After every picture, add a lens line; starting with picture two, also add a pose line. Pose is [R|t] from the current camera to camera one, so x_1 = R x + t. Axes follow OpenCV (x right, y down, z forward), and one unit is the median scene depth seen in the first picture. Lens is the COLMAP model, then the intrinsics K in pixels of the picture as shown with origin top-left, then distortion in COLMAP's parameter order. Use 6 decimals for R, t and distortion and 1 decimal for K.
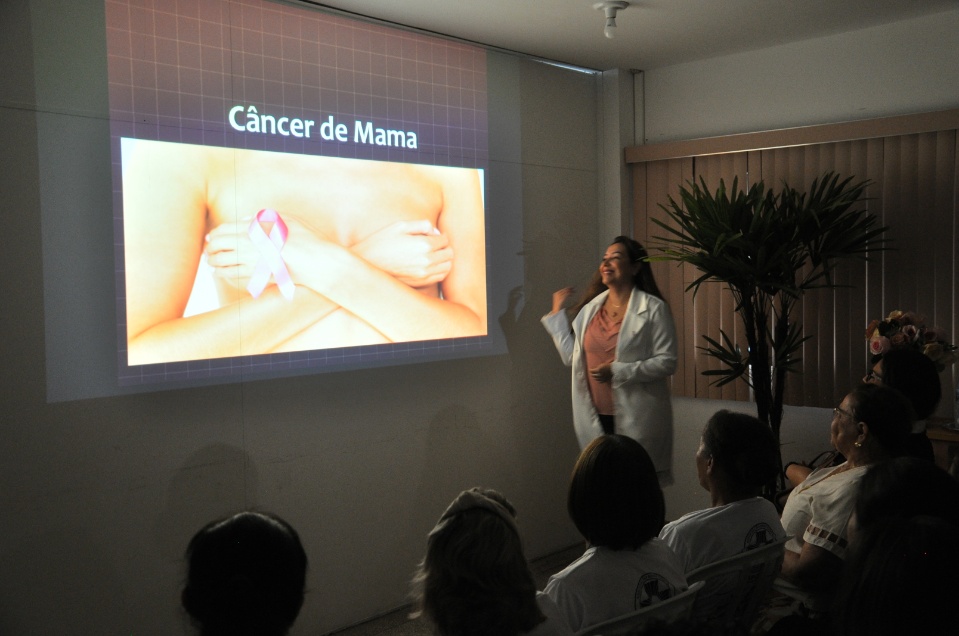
lens RADIAL K [[990.7, 0, 479.5], [0, 990.7, 318.0], [0, 0, 1]] dist [0.008938, 0.018583]
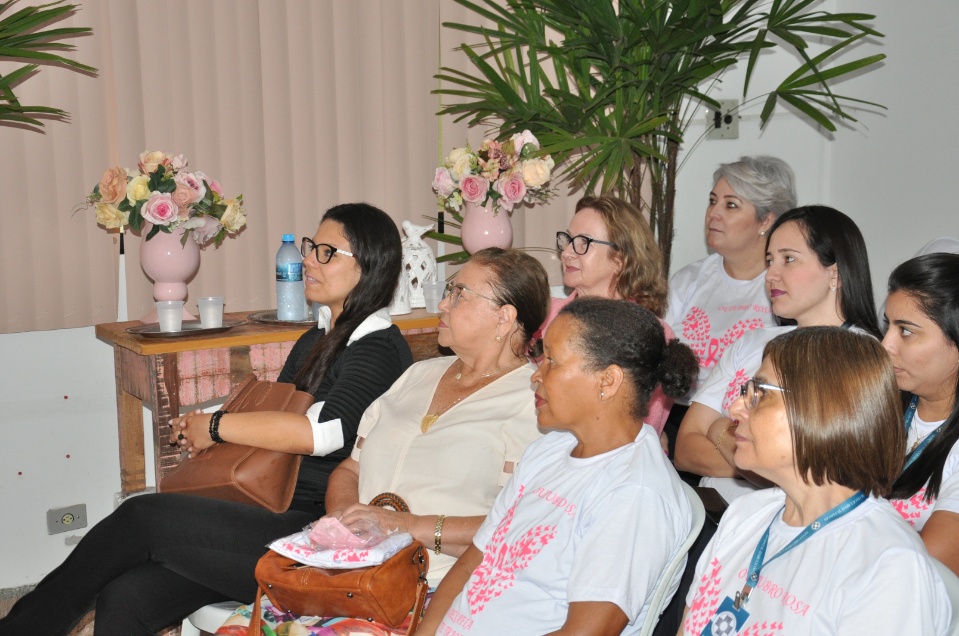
lens RADIAL K [[1724.6, 0, 479.5], [0, 1724.6, 318.0], [0, 0, 1]] dist [0.294543, 0.048848]
pose [[0.305678, -0.122603, 0.944208, -0.475220], [0.056583, 0.992261, 0.110525, -0.011251], [-0.950452, 0.019642, 0.310250, 0.419606]]
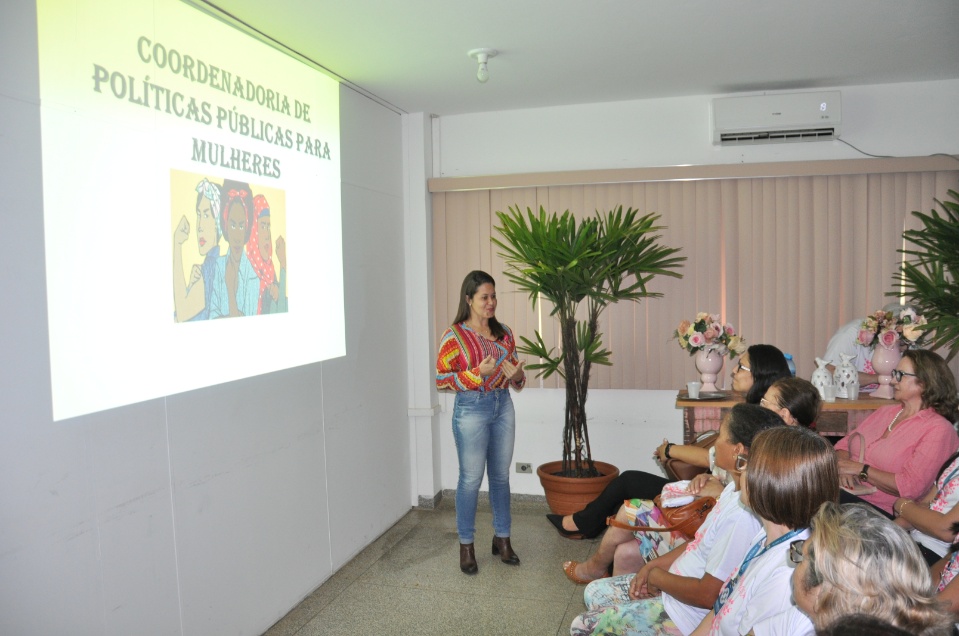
lens RADIAL K [[744.1, 0, 479.5], [0, 744.1, 318.0], [0, 0, 1]] dist [-0.169660, 0.120308]
pose [[0.892490, -0.023871, 0.450436, -0.245136], [0.025633, 0.999669, 0.002188, -0.008453], [-0.450339, 0.009593, 0.892806, 0.232951]]
